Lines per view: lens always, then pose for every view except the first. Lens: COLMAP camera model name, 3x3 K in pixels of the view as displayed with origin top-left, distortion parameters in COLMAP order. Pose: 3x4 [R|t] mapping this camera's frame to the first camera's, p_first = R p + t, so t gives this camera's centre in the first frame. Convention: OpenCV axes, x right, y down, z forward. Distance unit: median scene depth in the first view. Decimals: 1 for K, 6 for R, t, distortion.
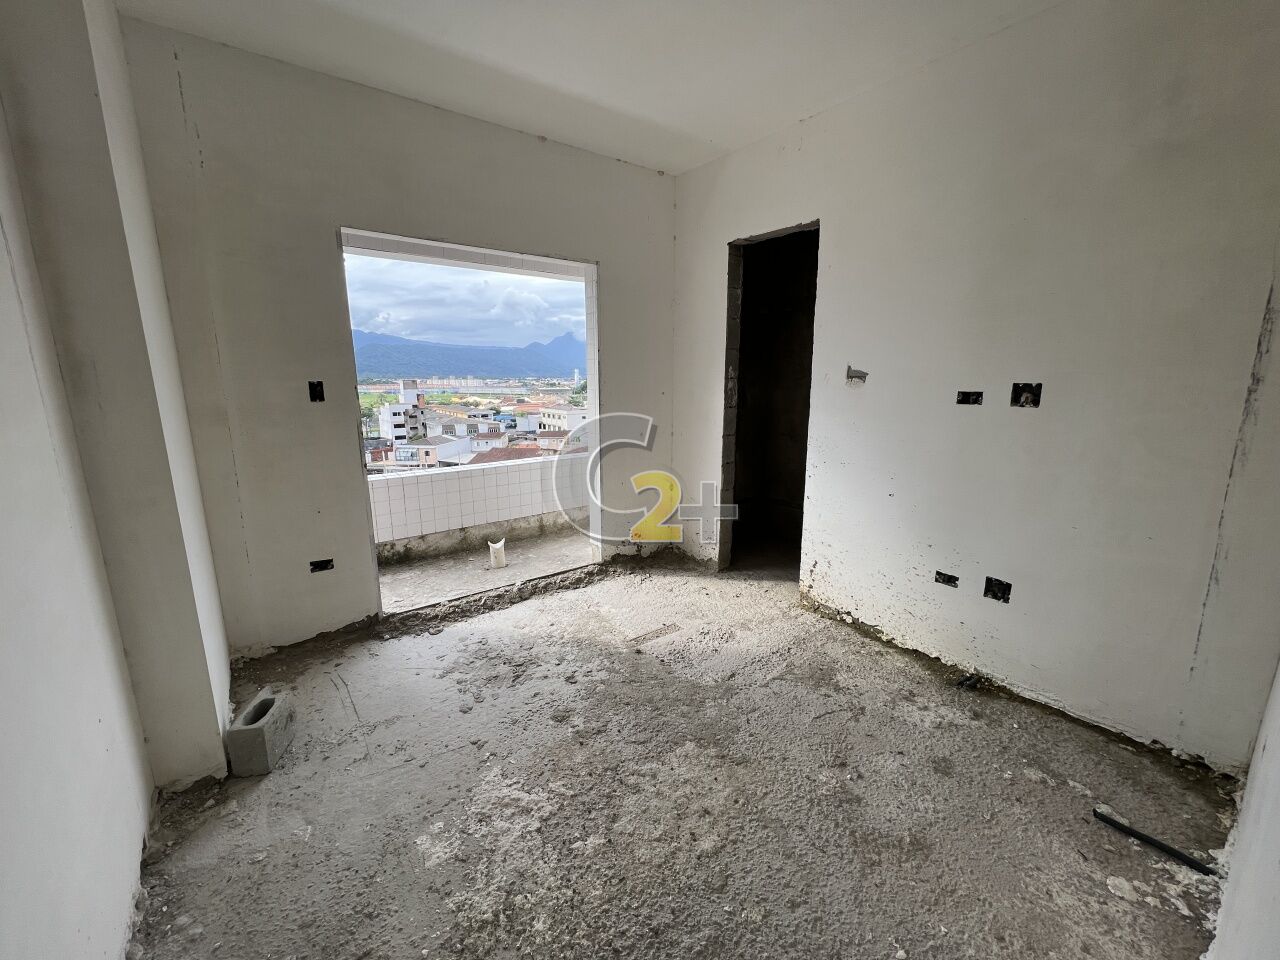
lens RADIAL K [[519.3, 0, 641.6], [0, 519.3, 474.3], [0, 0, 1]] dist [-0.000205, 0.000123]
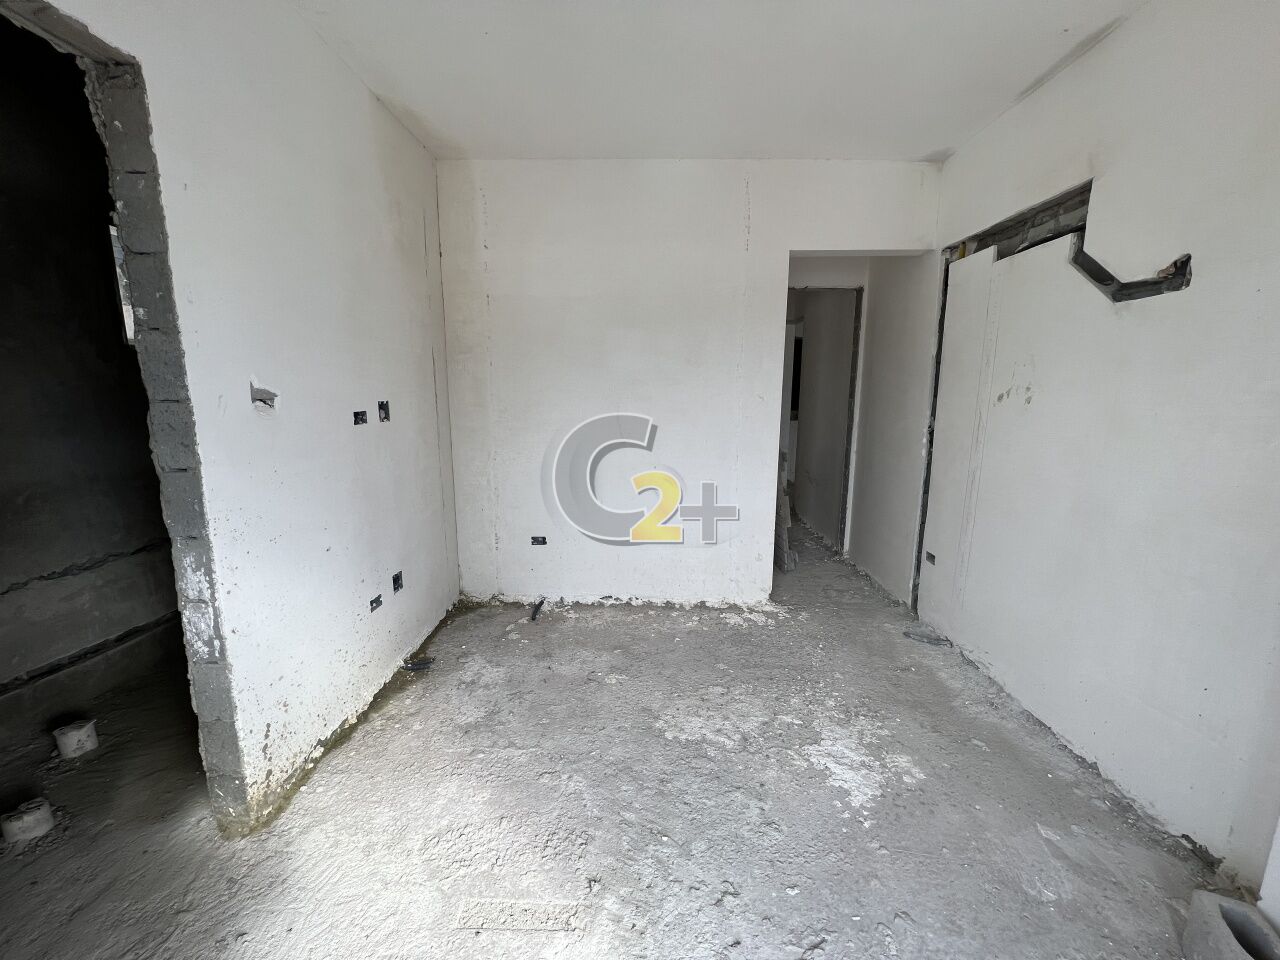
lens RADIAL K [[510.6, 0, 643.9], [0, 510.6, 473.4], [0, 0, 1]] dist [-0.002010, 0.000443]
pose [[-0.789520, -0.103595, 0.604919, -0.418999], [0.112176, 0.944688, 0.308190, -0.306729], [-0.603386, 0.311179, -0.734229, 1.525993]]
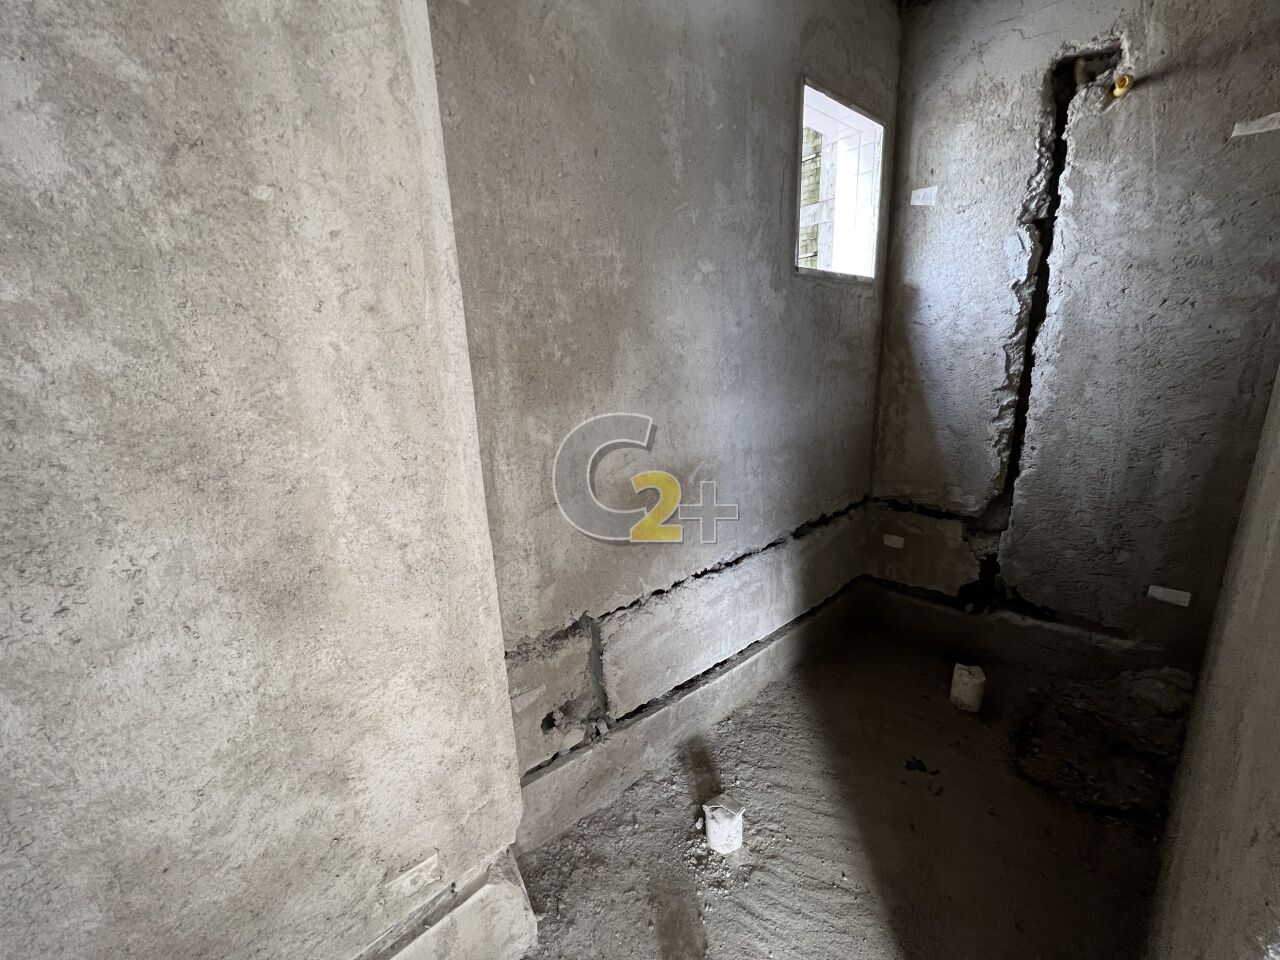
lens RADIAL K [[510.6, 0, 640.4], [0, 510.6, 477.1], [0, 0, 1]] dist [-0.002010, 0.000443]
pose [[-0.056285, -0.246979, 0.967385, -0.022317], [0.221656, 0.941650, 0.253306, -0.304384], [-0.973499, 0.228684, 0.001744, 1.571357]]
